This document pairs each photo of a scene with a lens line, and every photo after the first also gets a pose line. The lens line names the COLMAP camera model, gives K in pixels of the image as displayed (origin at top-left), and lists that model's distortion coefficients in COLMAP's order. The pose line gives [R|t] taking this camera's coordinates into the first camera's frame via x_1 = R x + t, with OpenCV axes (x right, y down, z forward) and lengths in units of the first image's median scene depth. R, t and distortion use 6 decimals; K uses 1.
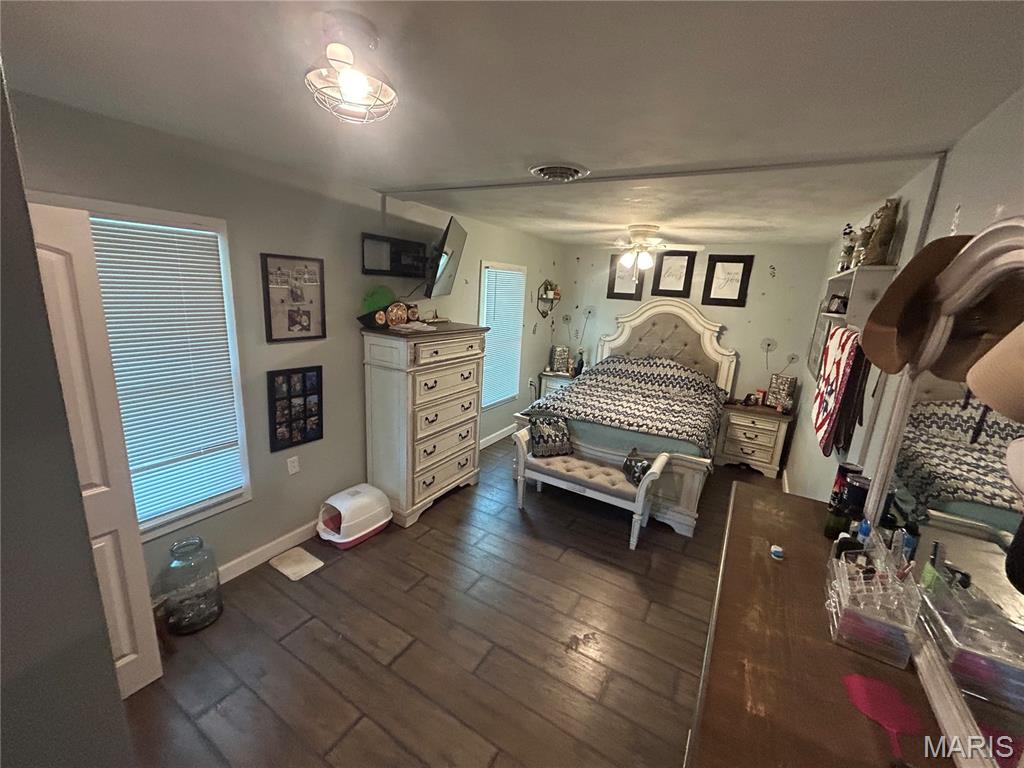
lens RADIAL K [[409.1, 0, 514.4], [0, 409.1, 382.9], [0, 0, 1]] dist [-0.008322, 0.000124]
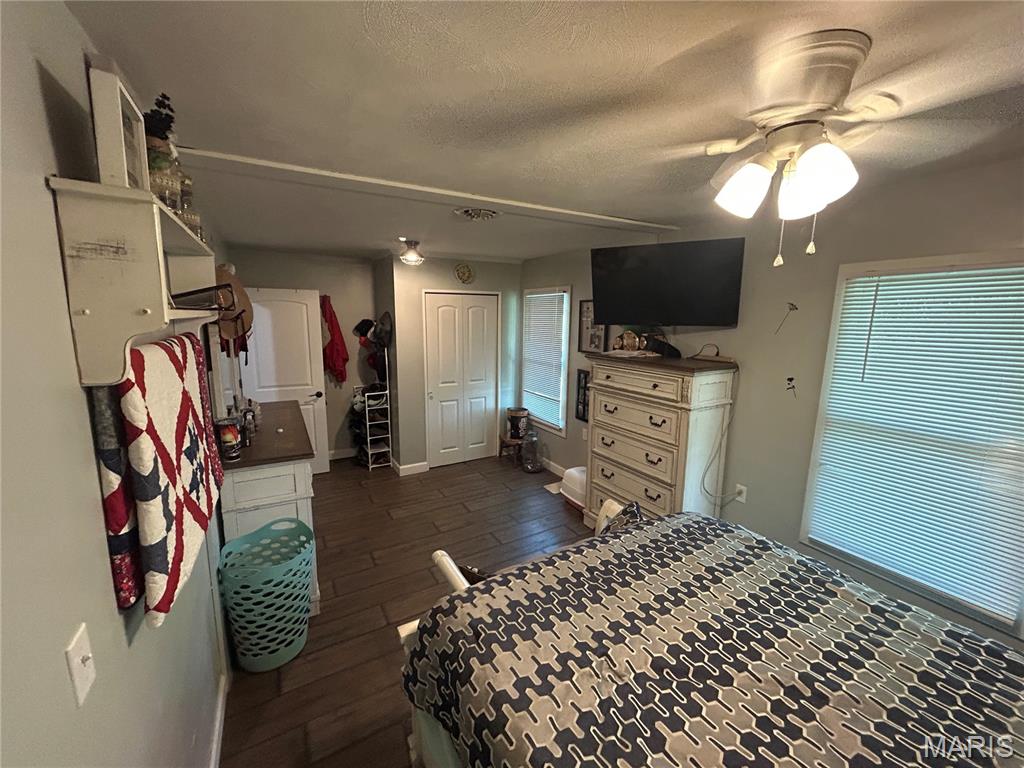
lens RADIAL K [[409.1, 0, 513.4], [0, 409.1, 379.1], [0, 0, 1]] dist [-0.008322, 0.000124]
pose [[-0.477890, 0.079300, -0.874833, 0.956969], [-0.229272, 0.950135, 0.211369, -0.270532], [0.847971, 0.301586, -0.435879, 1.448133]]
